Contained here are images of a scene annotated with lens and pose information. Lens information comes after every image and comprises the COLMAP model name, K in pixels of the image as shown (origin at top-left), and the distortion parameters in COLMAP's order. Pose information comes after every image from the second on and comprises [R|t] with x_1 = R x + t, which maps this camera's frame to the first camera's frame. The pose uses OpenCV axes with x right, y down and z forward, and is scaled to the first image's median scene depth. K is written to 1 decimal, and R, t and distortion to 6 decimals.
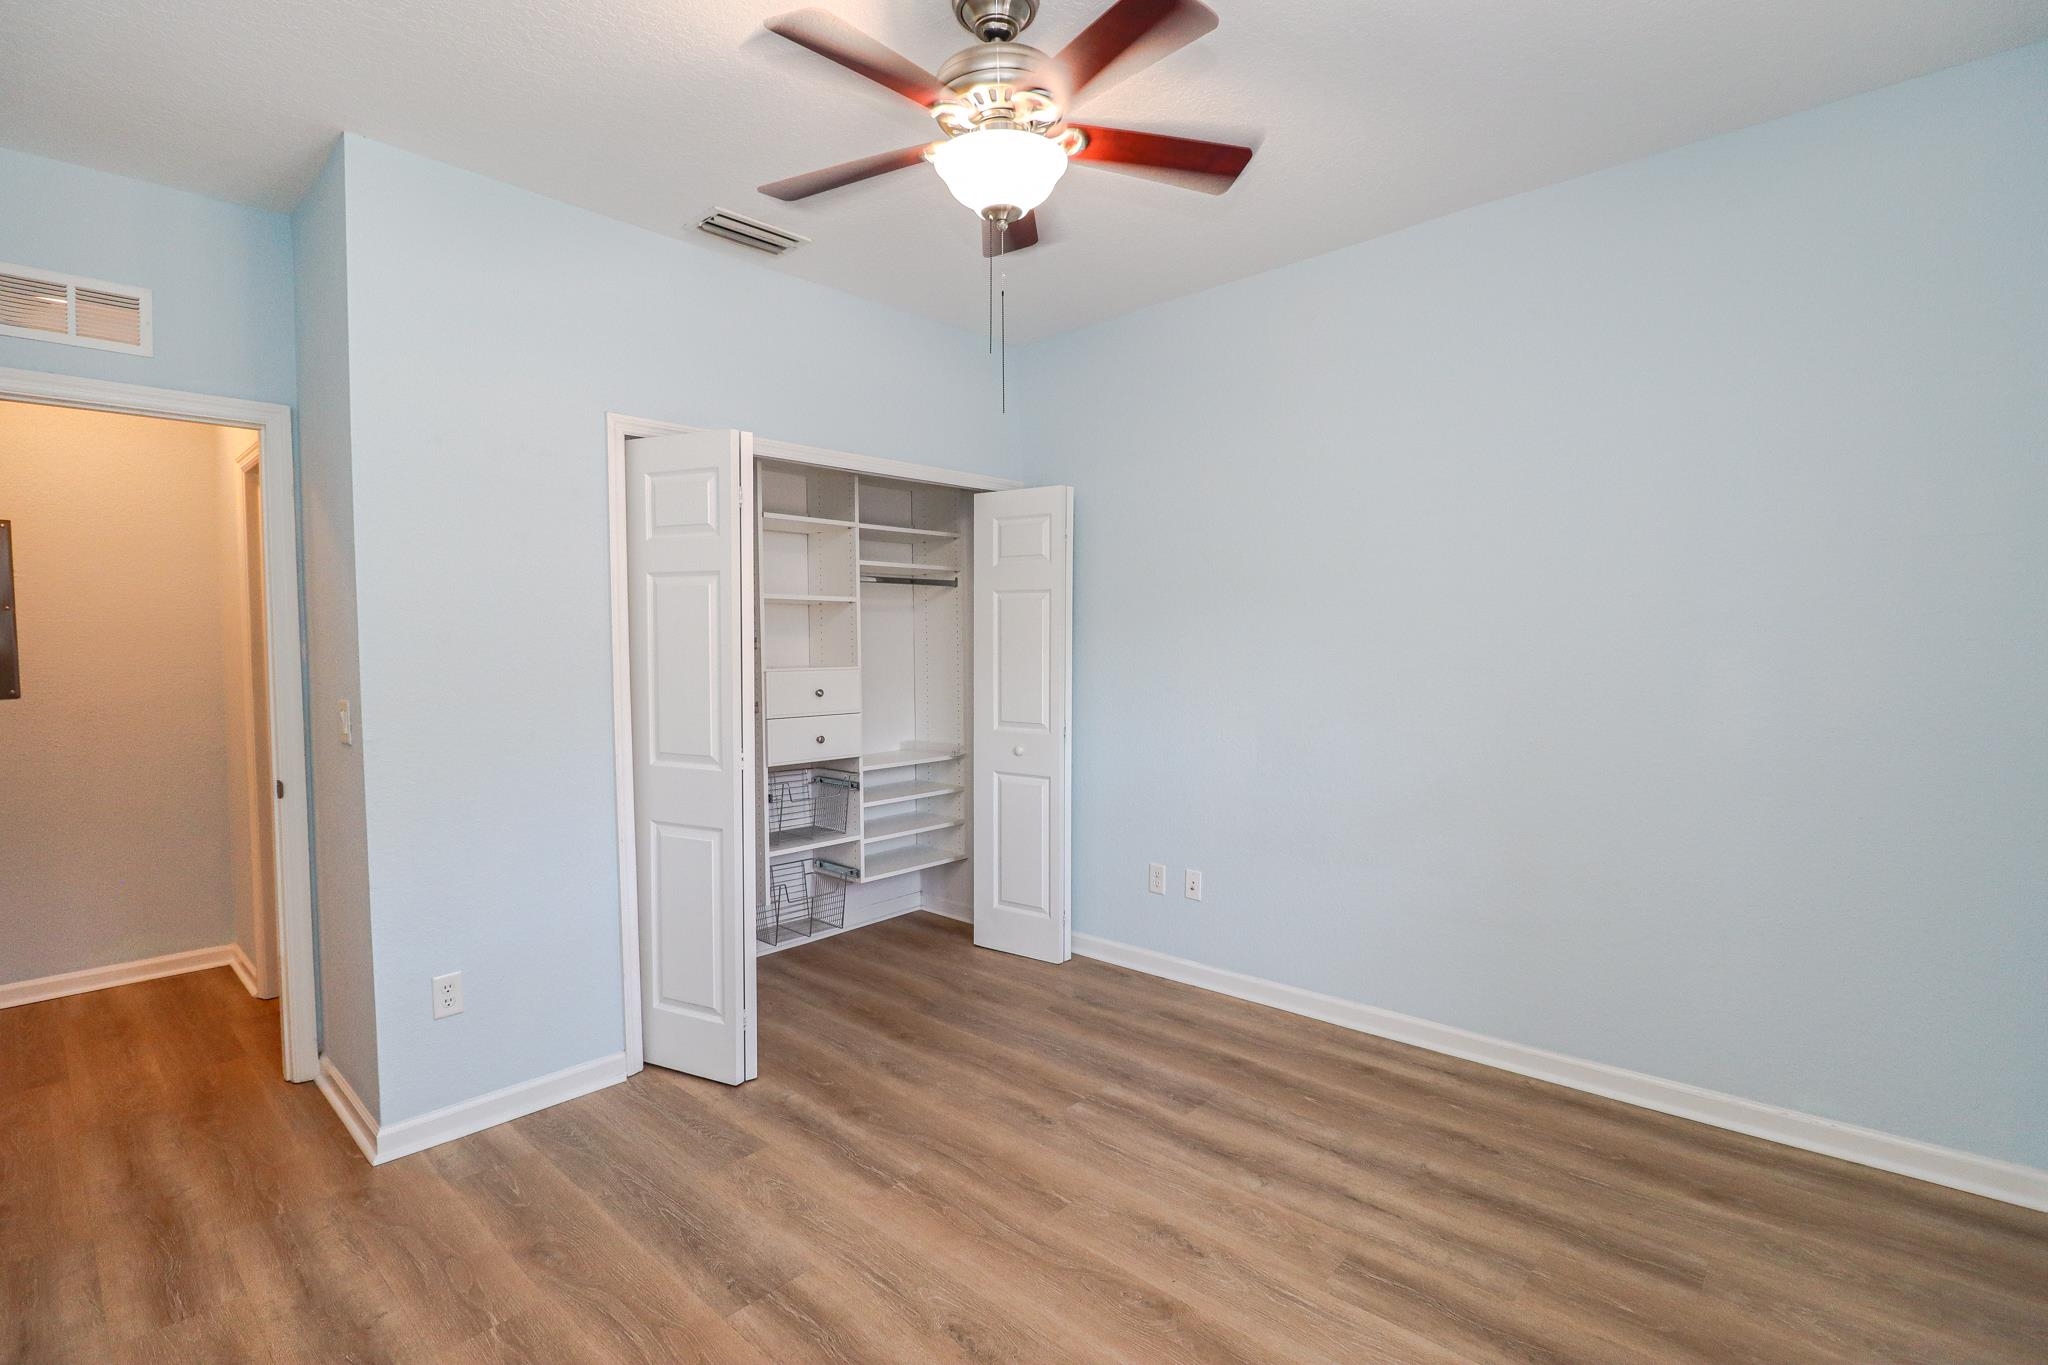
lens RADIAL K [[952.1, 0, 1026.3], [0, 952.1, 690.7], [0, 0, 1]] dist [-0.012660, -0.006005]
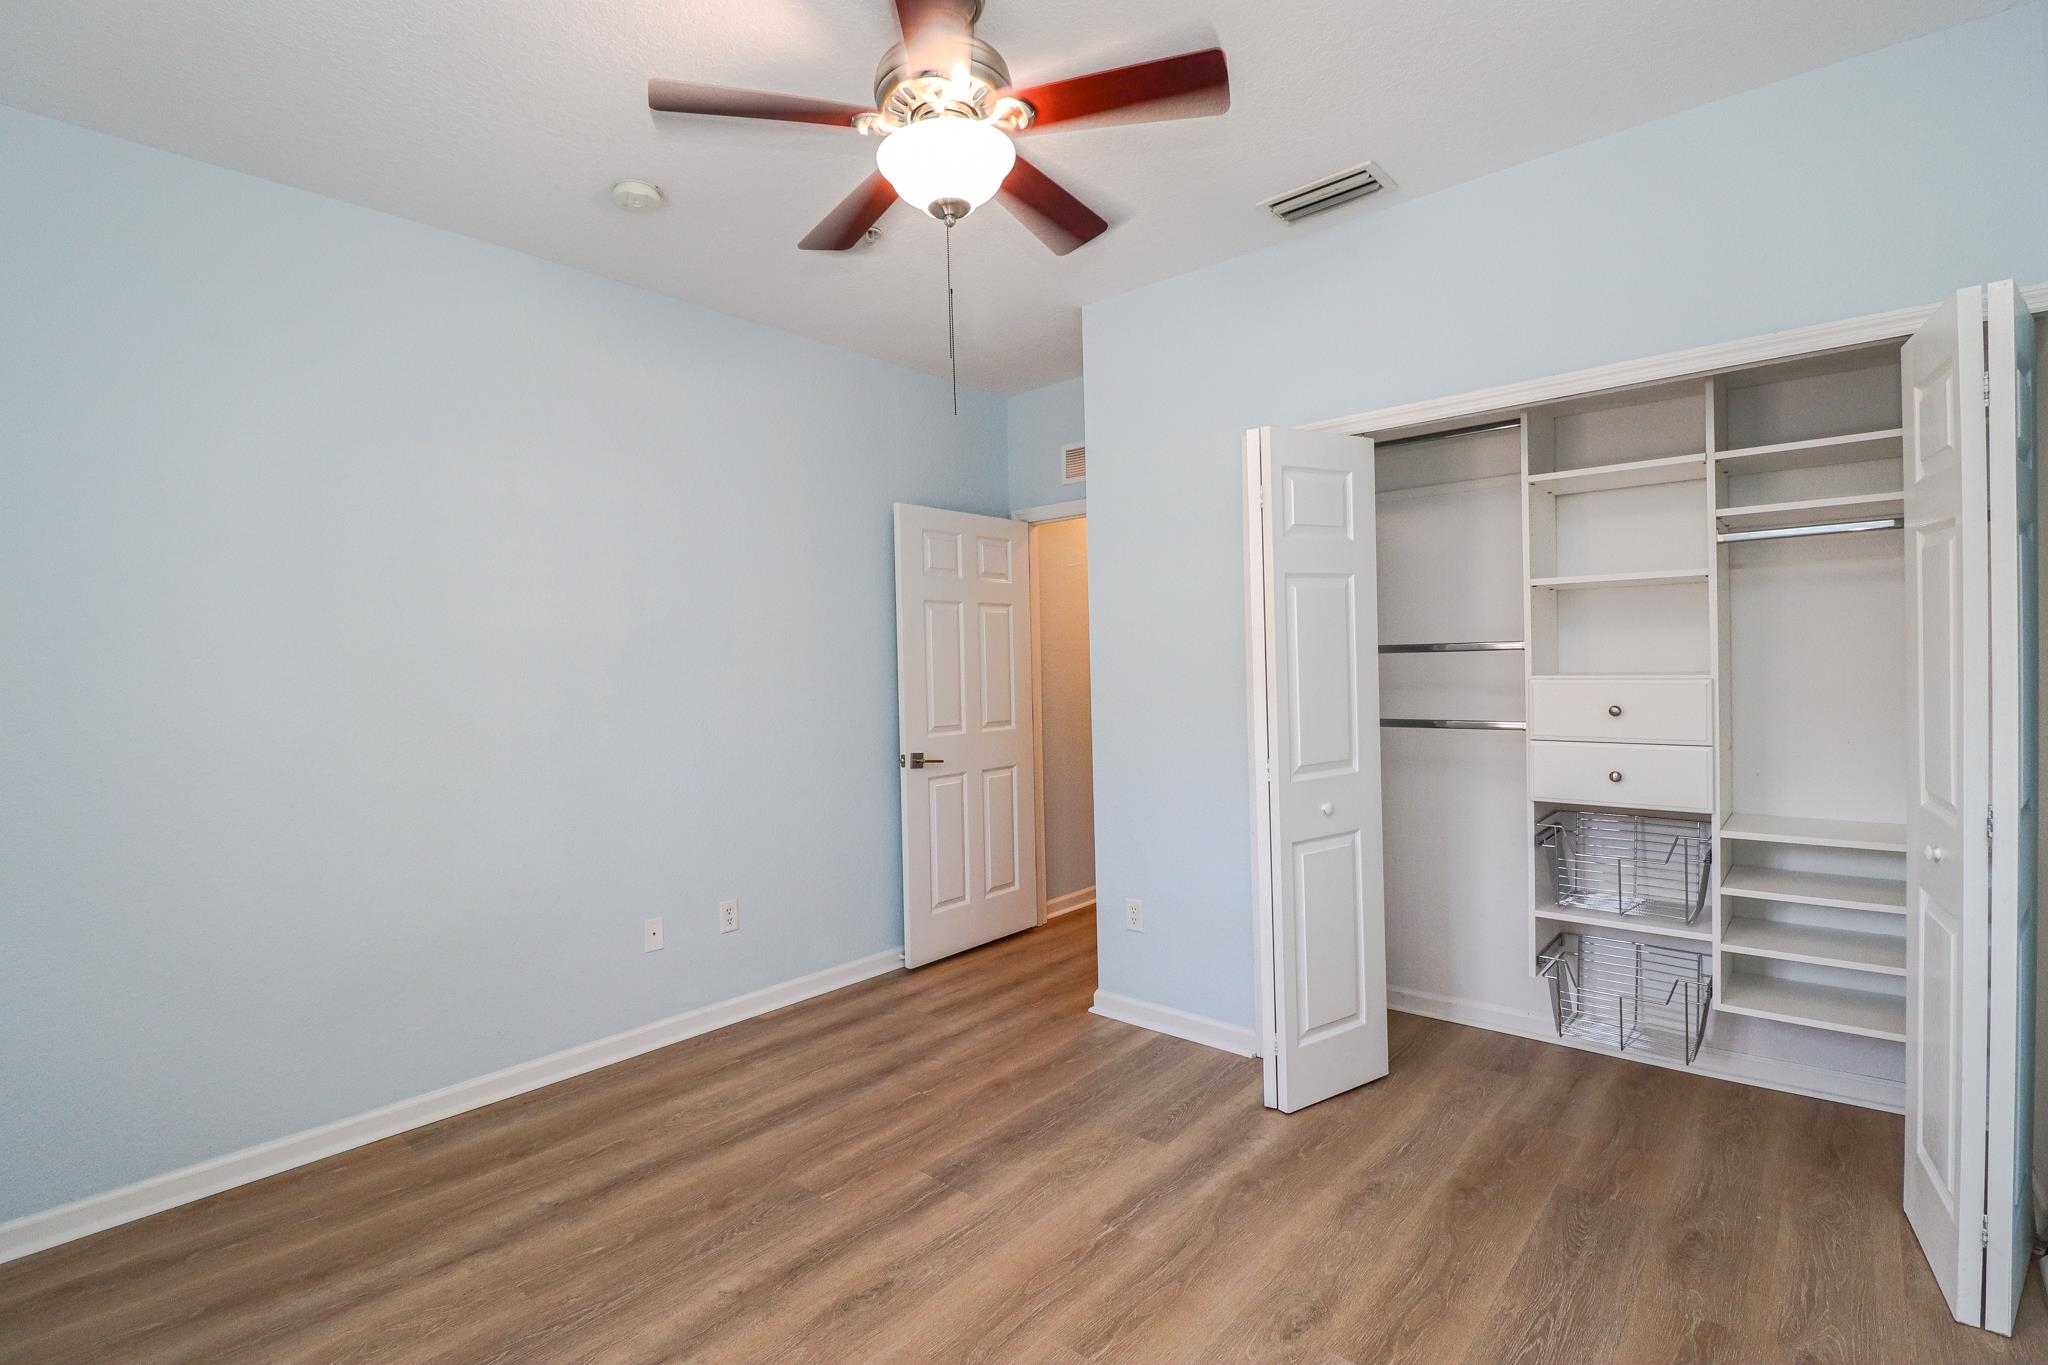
lens RADIAL K [[952.1, 0, 1011.9], [0, 952.1, 691.0], [0, 0, 1]] dist [-0.012660, -0.006005]
pose [[0.013221, 0.035095, -0.999297, 0.716731], [-0.029775, 0.998955, 0.034689, -0.034995], [0.999469, 0.029296, 0.014252, 0.804203]]
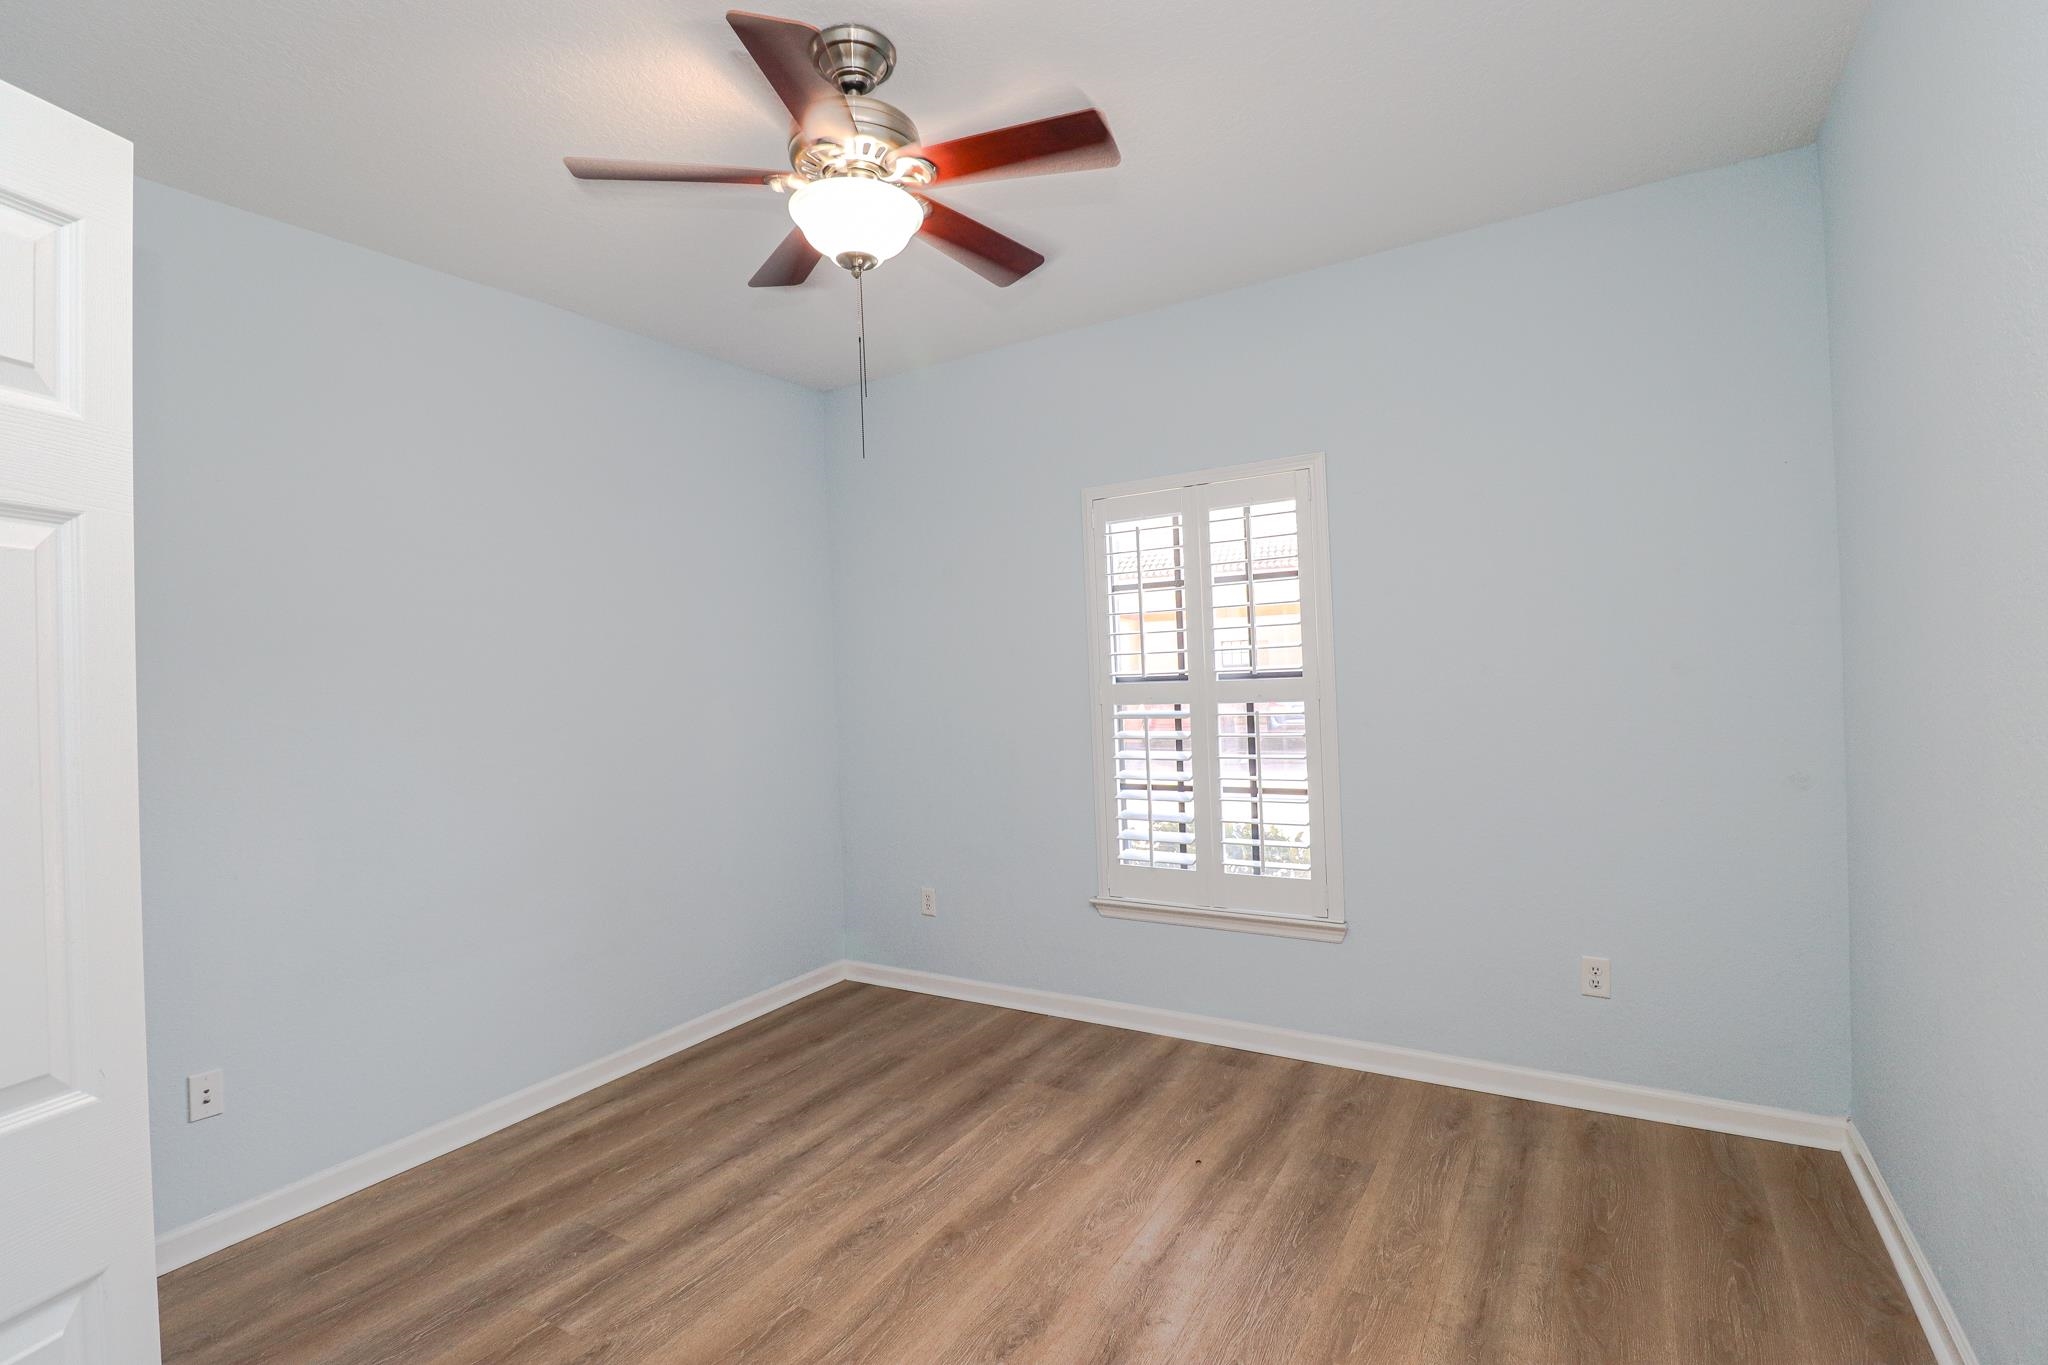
lens RADIAL K [[952.1, 0, 1021.4], [0, 952.1, 669.4], [0, 0, 1]] dist [-0.012660, -0.006005]
pose [[-0.189657, 0.019064, 0.981665, -0.771312], [0.096179, 0.995364, -0.000748, -0.037852], [-0.977128, 0.094274, -0.190611, 0.780535]]
